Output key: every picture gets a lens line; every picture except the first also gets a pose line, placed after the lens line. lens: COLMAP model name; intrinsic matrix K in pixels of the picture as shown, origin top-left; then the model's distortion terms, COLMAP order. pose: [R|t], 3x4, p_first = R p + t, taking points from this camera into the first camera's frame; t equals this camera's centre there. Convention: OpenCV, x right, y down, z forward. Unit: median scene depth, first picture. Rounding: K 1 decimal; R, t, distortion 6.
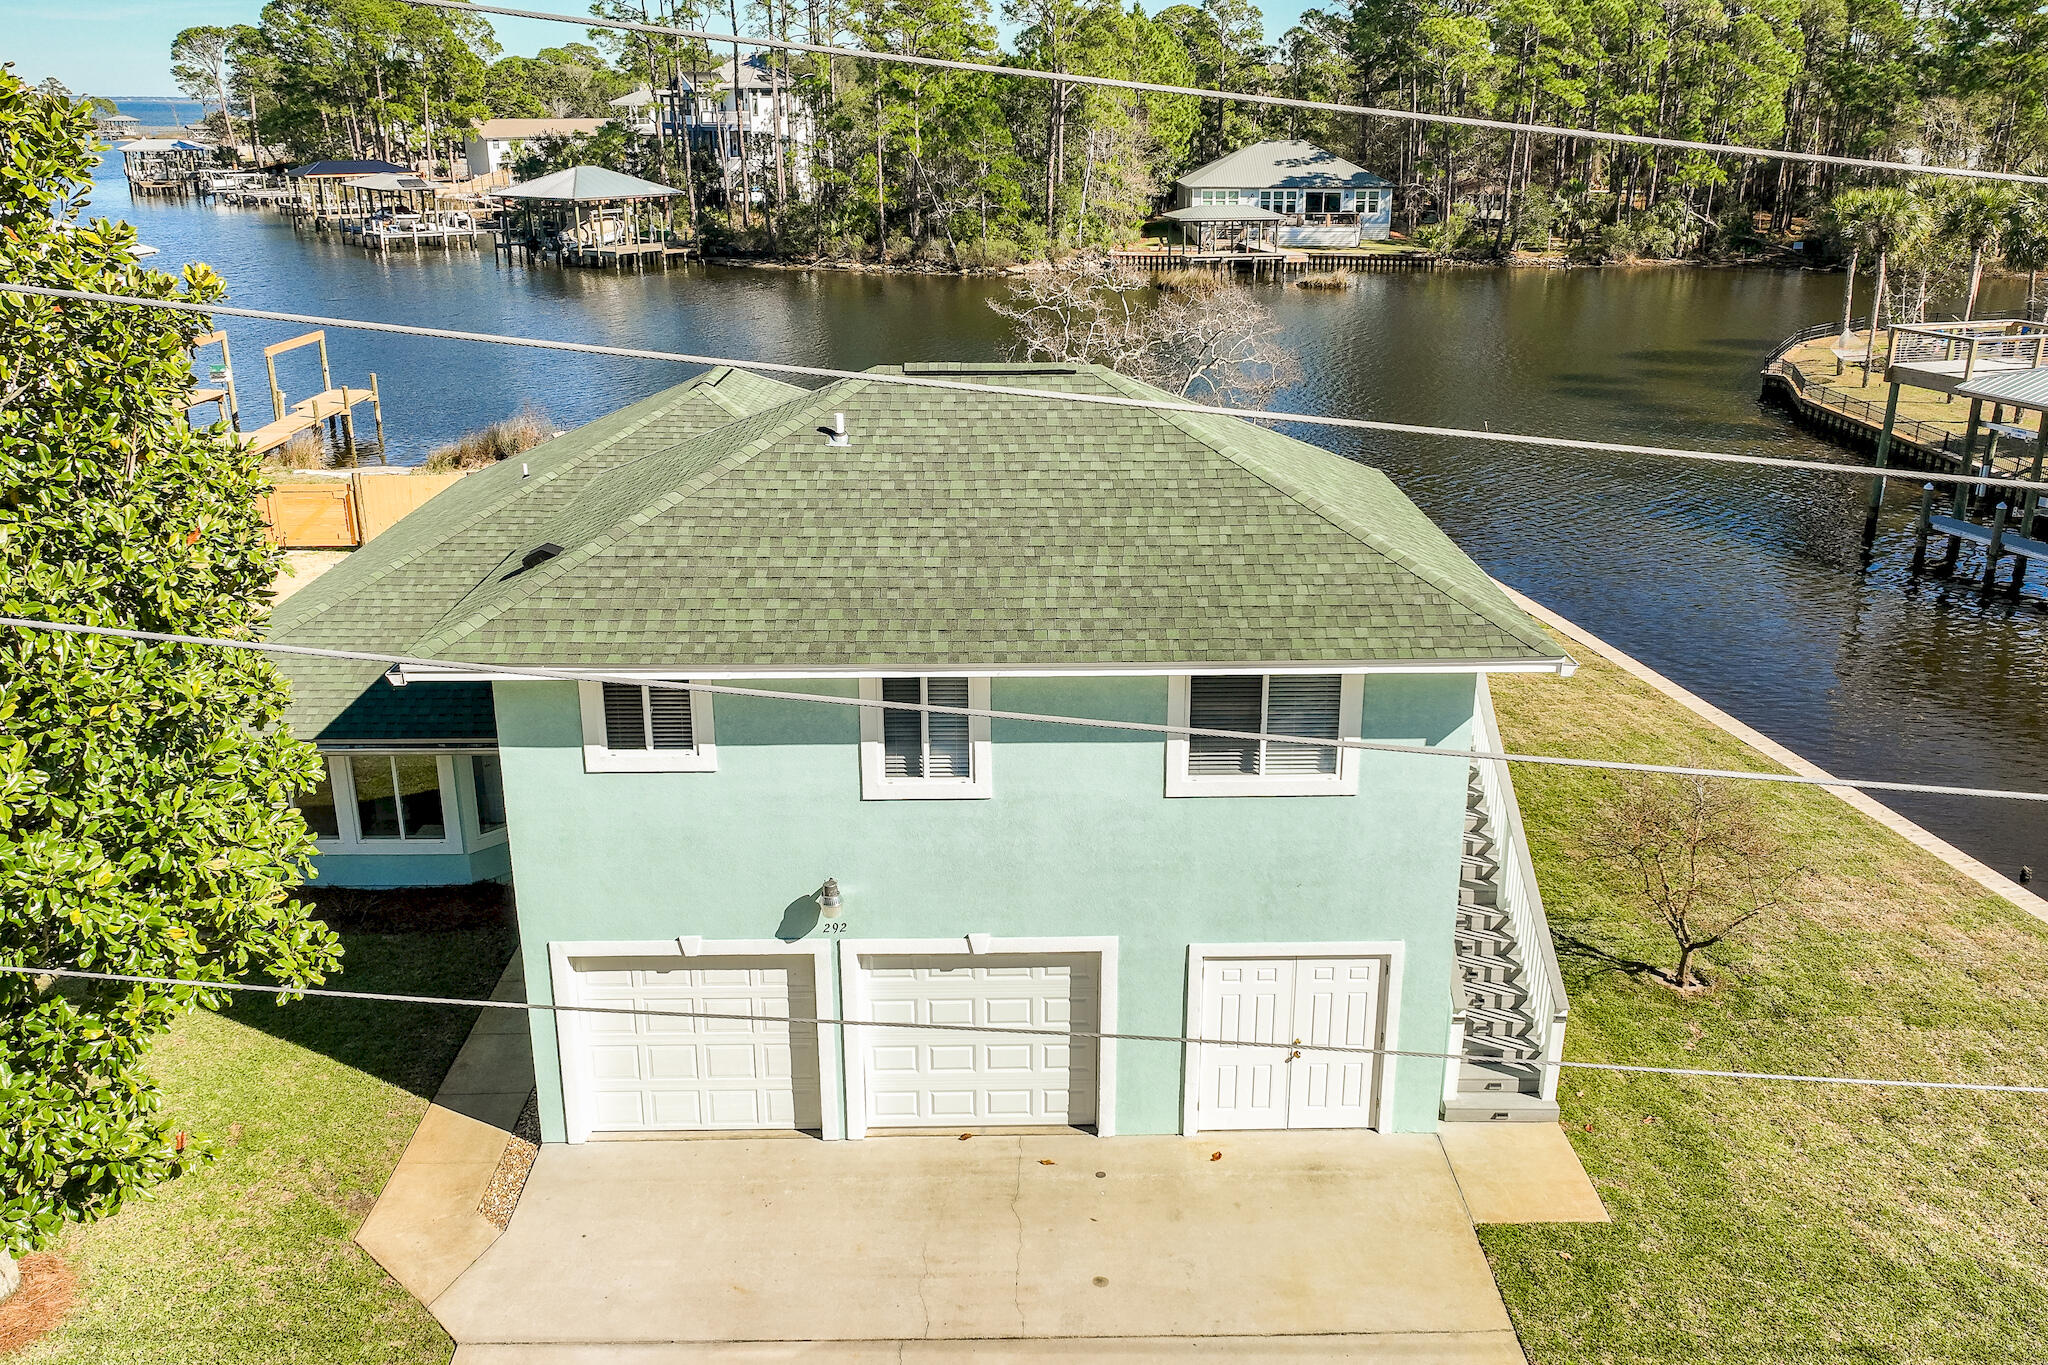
lens RADIAL K [[1702.0, 0, 1061.8], [0, 1702.0, 681.3], [0, 0, 1]] dist [0.007316, -0.002892]
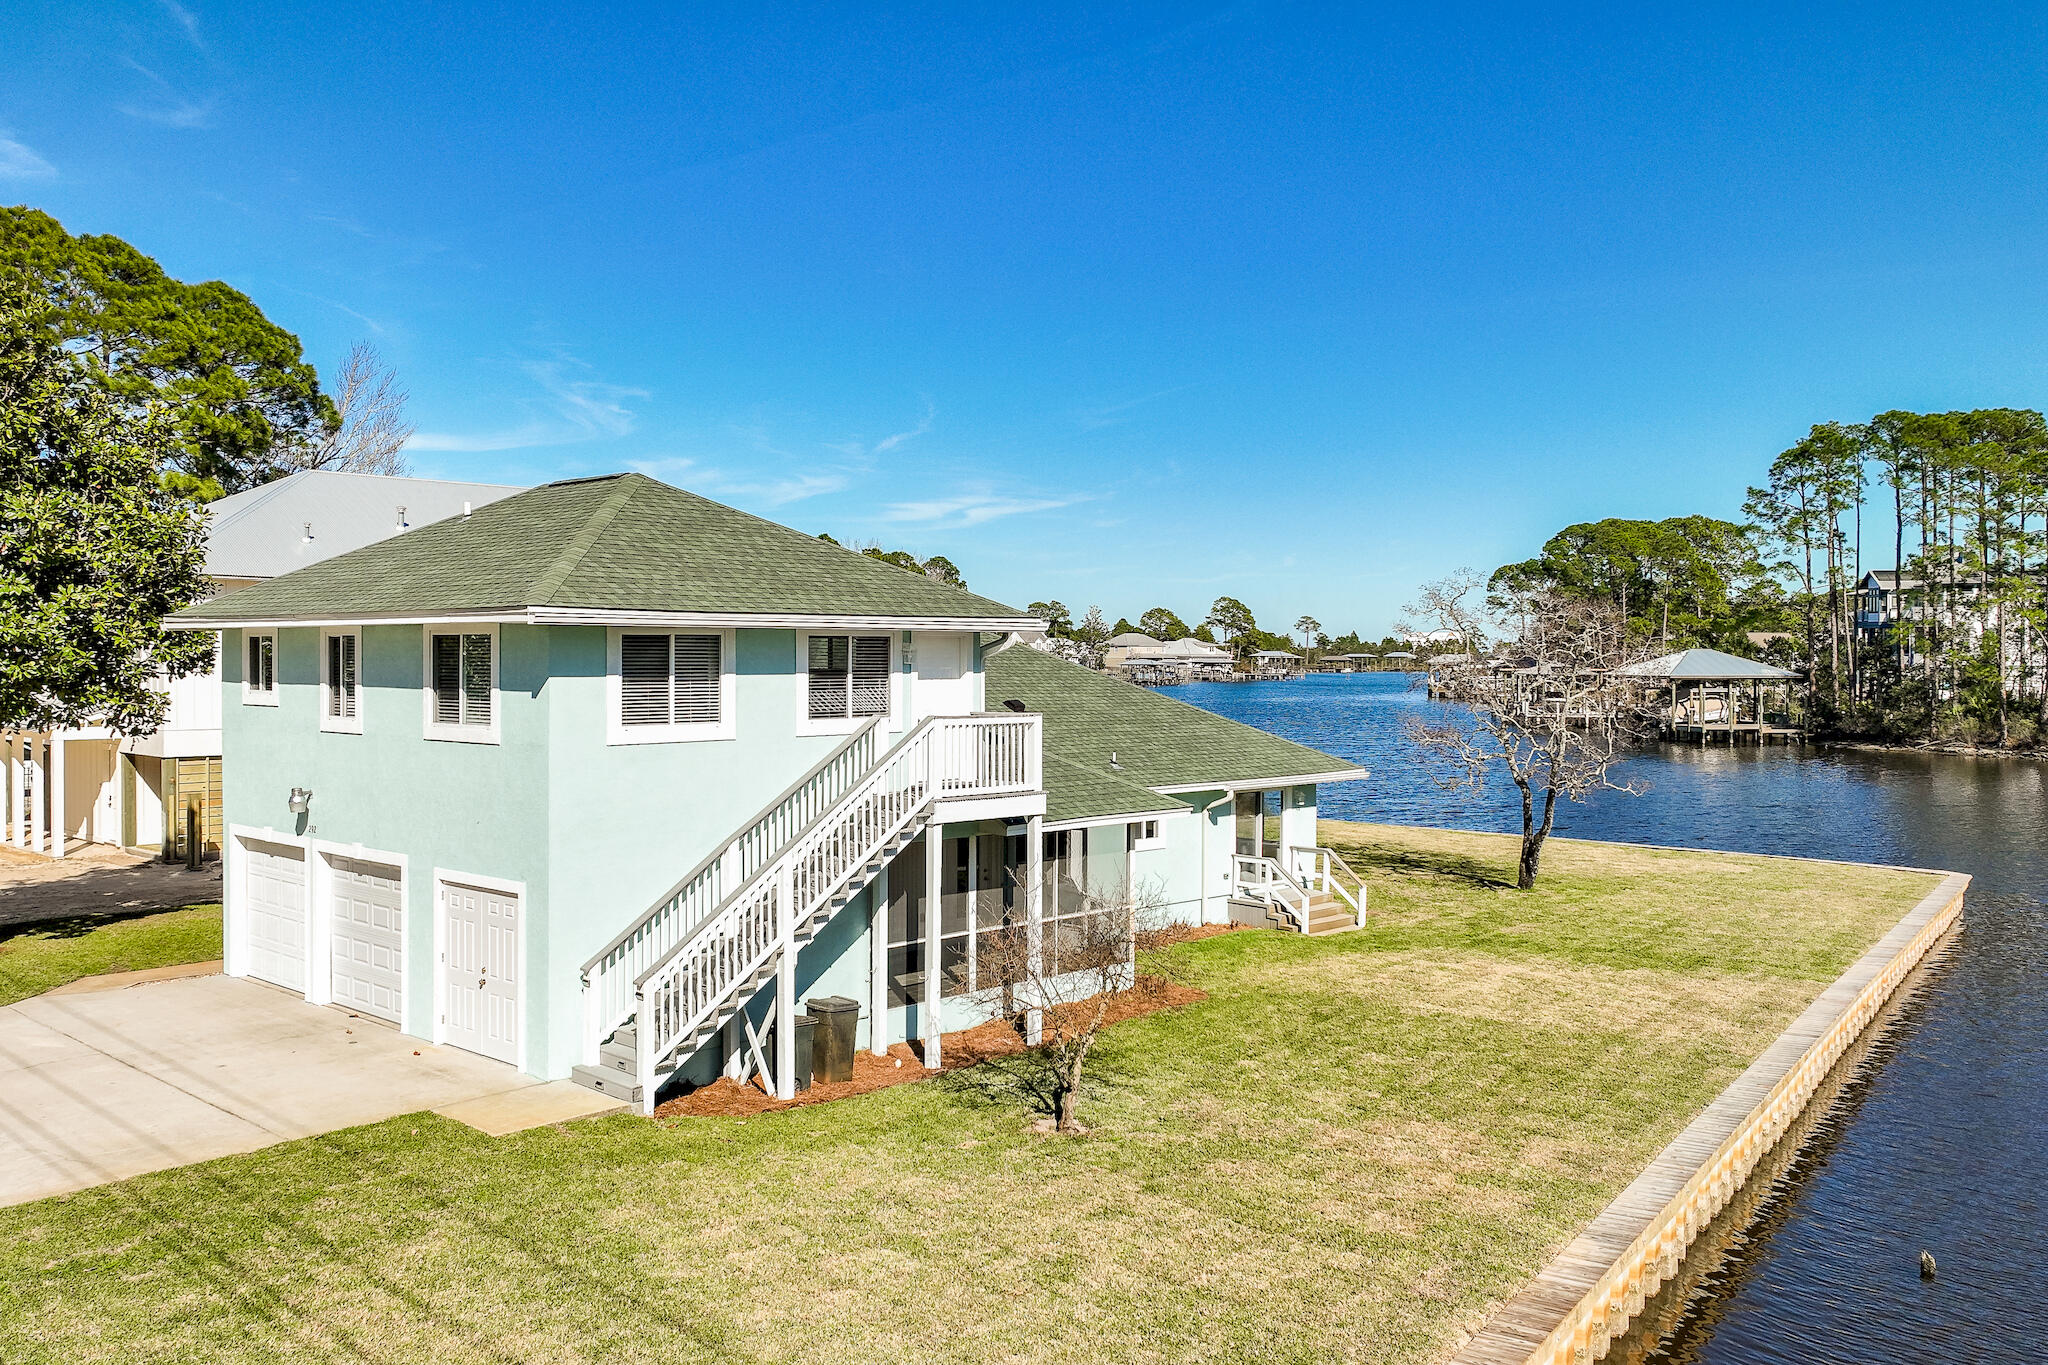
lens RADIAL K [[1701.3, 0, 1024.0], [0, 1701.3, 682.5], [0, 0, 1]] dist [0.010898, -0.010149]
pose [[0.696716, 0.011885, -0.717249, 0.172312], [-0.232886, 0.949452, -0.210487, 0.025757], [0.678492, 0.313687, 0.664266, 0.056201]]
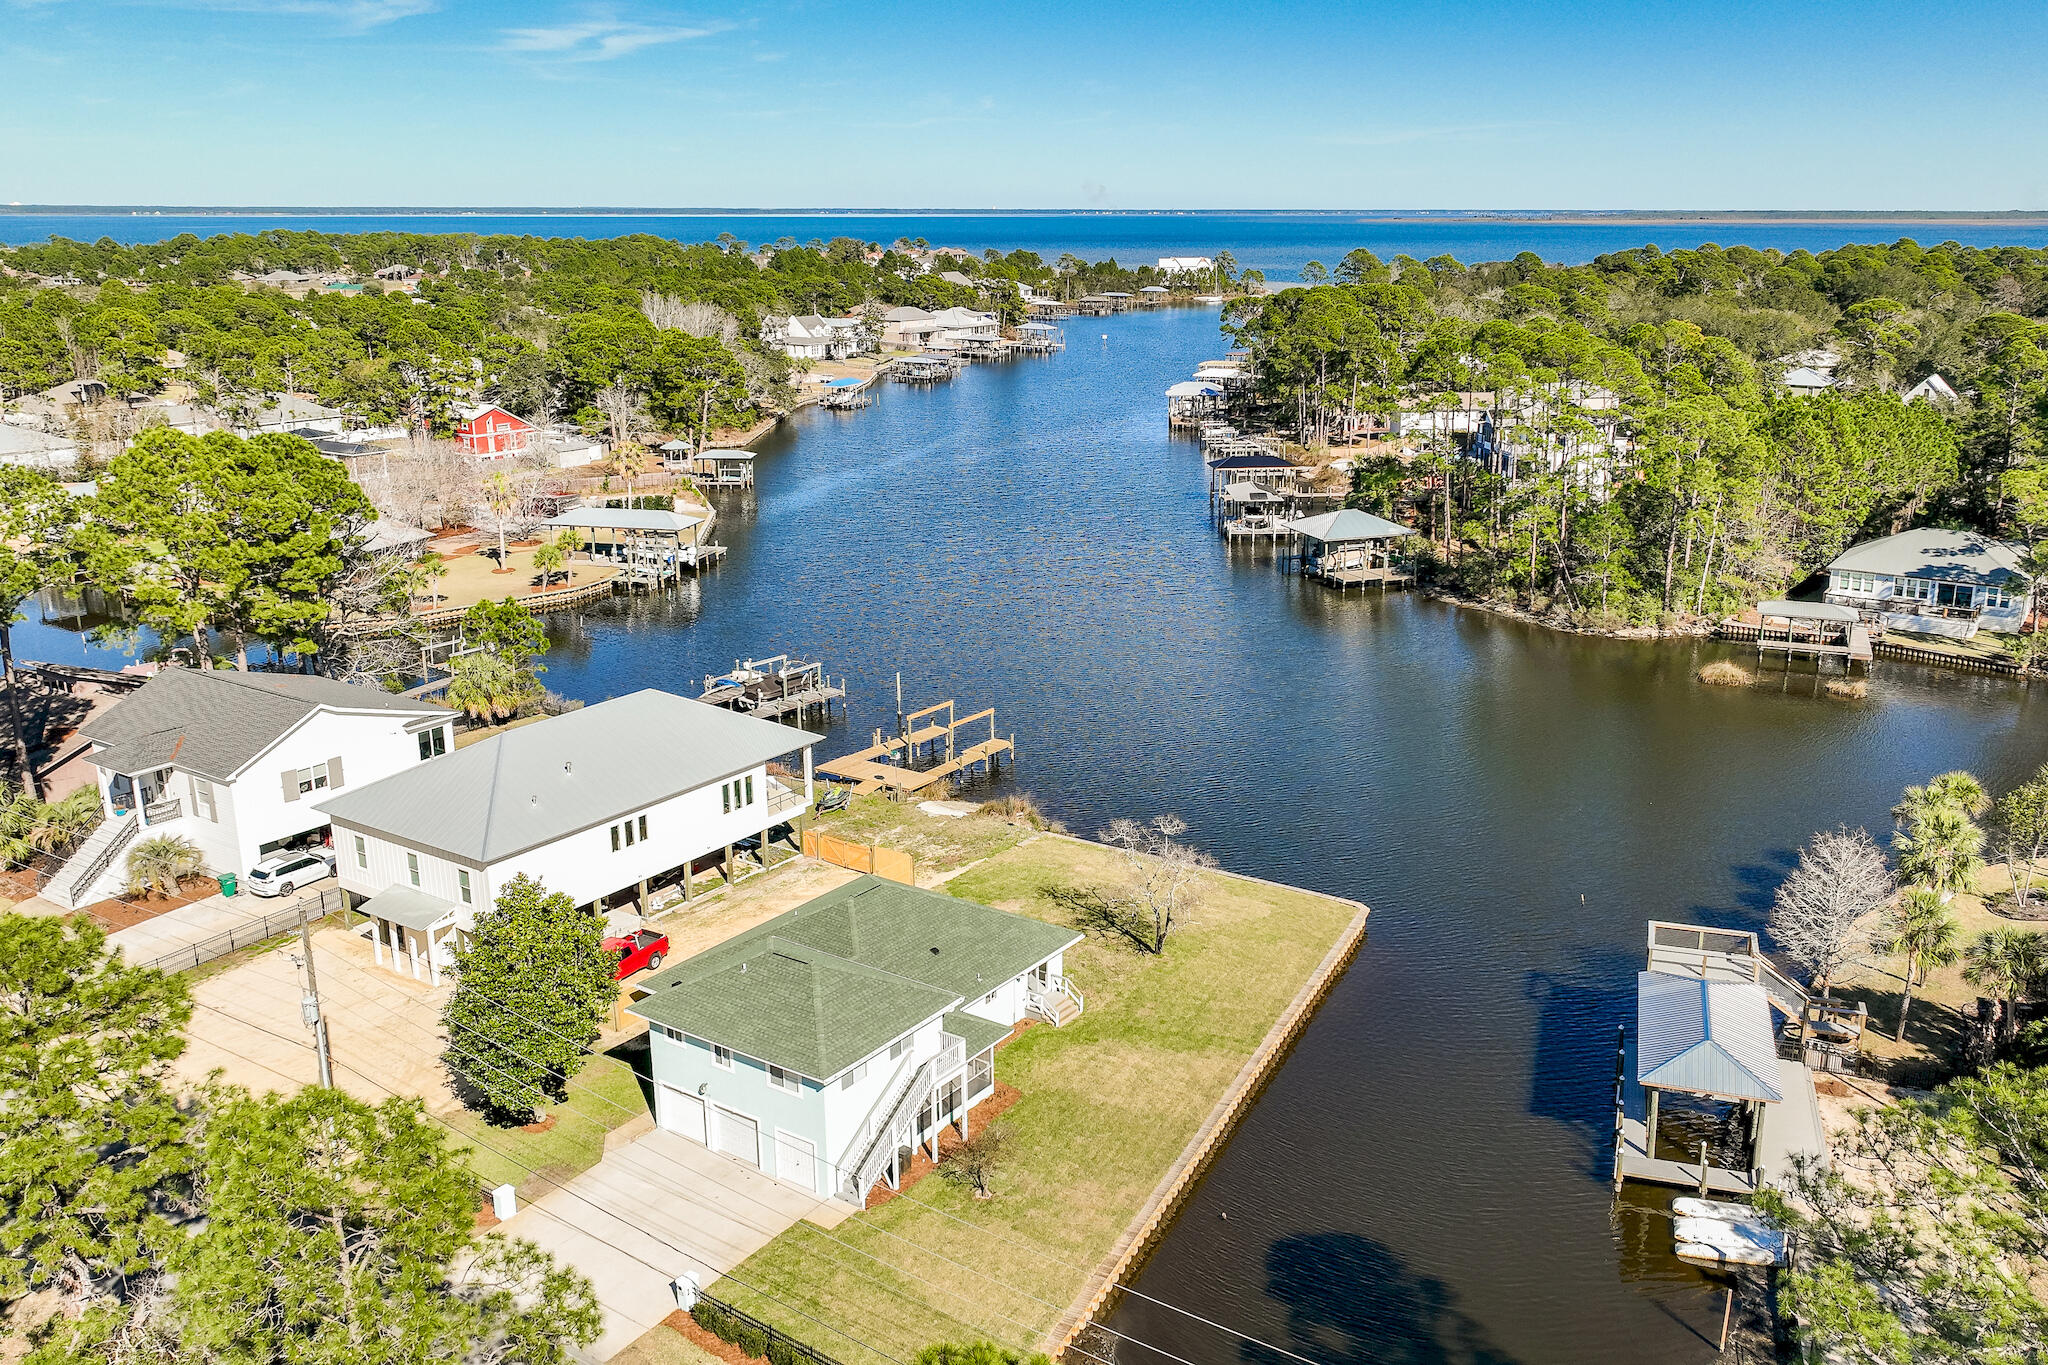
lens RADIAL K [[1702.0, 0, 1061.8], [0, 1702.0, 681.3], [0, 0, 1]] dist [0.007316, -0.002892]
pose [[0.802233, 0.150264, -0.577791, 0.361824], [-0.181225, 0.983433, 0.004136, -0.131440], [0.568840, 0.101393, 0.816174, -0.255512]]
